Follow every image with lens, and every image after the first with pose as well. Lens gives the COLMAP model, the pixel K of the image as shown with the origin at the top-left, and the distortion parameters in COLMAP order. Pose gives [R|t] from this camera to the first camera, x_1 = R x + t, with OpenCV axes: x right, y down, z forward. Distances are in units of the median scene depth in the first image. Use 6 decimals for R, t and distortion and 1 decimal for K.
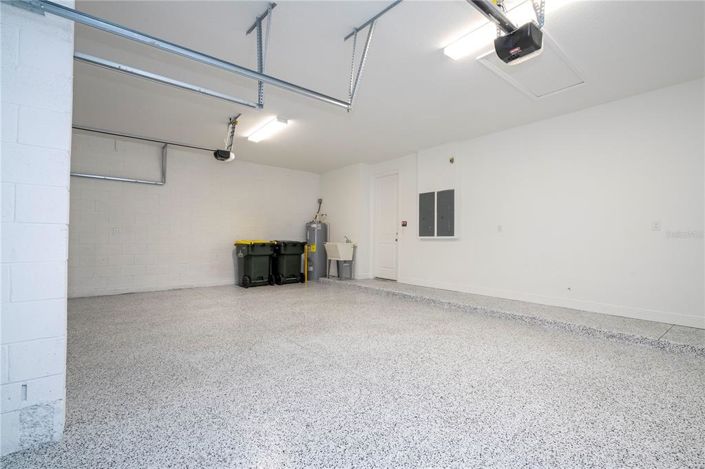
lens RADIAL K [[315.2, 0, 355.0], [0, 315.2, 235.8], [0, 0, 1]] dist [-0.002230, -0.000094]
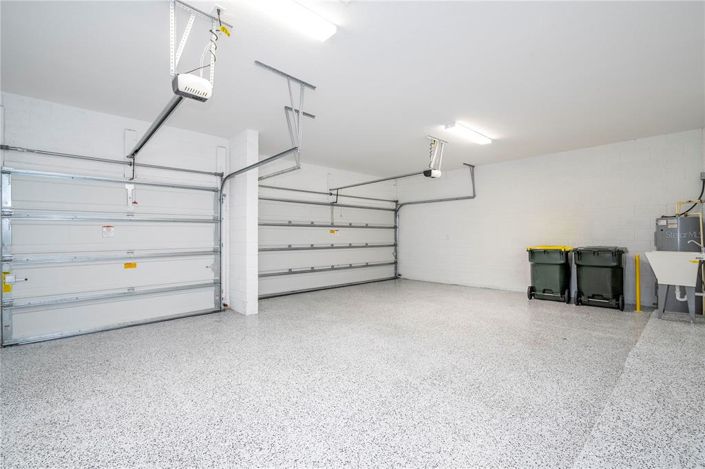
lens RADIAL K [[315.2, 0, 355.0], [0, 315.2, 235.8], [0, 0, 1]] dist [-0.002230, -0.000094]
pose [[0.071045, -0.016003, -0.997345, 1.143937], [0.015489, 0.999768, -0.014938, -0.016566], [0.997353, -0.014386, 0.071276, 1.007937]]
